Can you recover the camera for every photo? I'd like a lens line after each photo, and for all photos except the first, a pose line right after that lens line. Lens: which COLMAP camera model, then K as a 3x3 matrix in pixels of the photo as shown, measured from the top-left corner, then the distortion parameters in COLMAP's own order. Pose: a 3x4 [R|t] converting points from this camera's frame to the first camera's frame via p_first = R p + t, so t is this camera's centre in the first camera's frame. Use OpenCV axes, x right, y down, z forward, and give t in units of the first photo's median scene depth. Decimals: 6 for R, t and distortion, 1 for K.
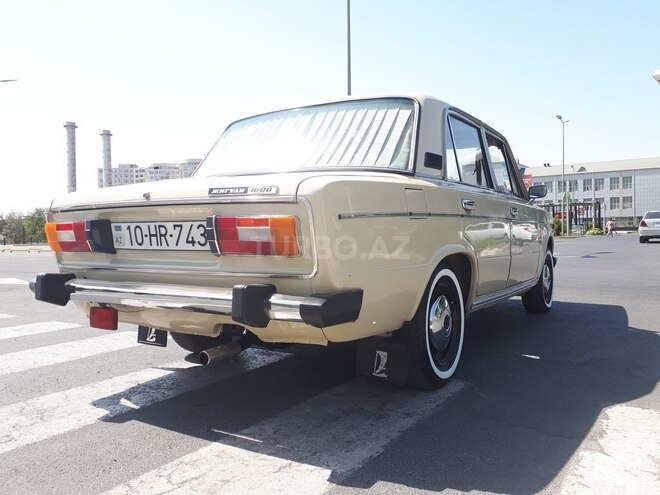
lens RADIAL K [[493.6, 0, 330.0], [0, 493.6, 247.5], [0, 0, 1]] dist [0.001459, -0.004075]
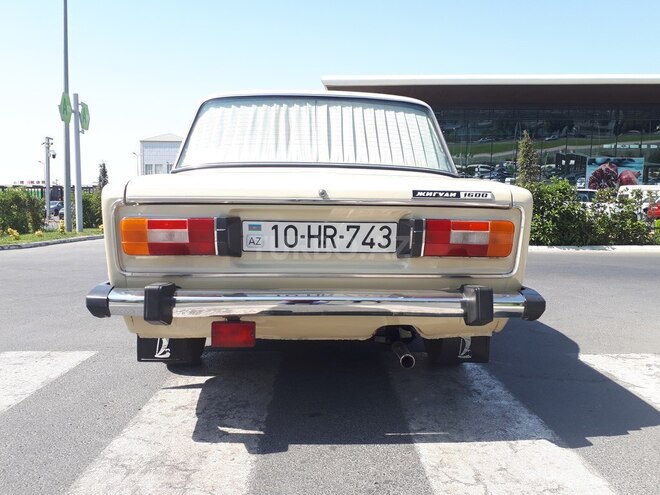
lens RADIAL K [[493.6, 0, 330.0], [0, 493.6, 247.5], [0, 0, 1]] dist [0.001459, -0.004075]
pose [[0.851953, -0.020924, 0.523201, -0.826638], [0.002171, 0.999334, 0.036430, -0.038261], [-0.523614, -0.029900, 0.851431, 0.224590]]
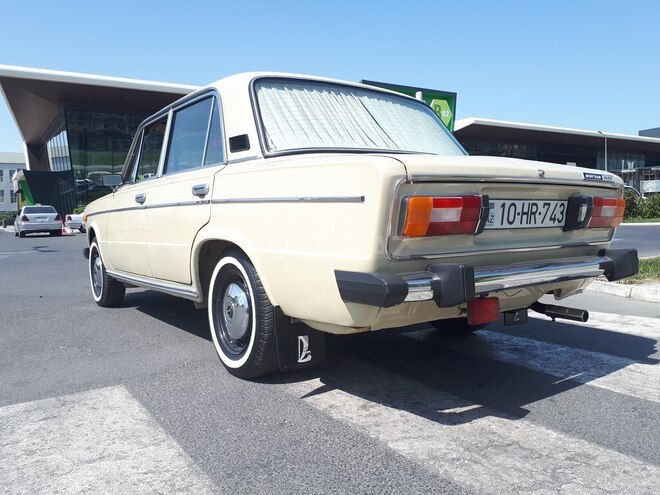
lens RADIAL K [[493.6, 0, 330.0], [0, 493.6, 247.5], [0, 0, 1]] dist [0.001459, -0.004075]
pose [[0.458710, -0.053952, 0.886947, -1.457970], [0.043121, 0.998331, 0.038426, -0.011582], [-0.887539, 0.020619, 0.460270, 0.917627]]
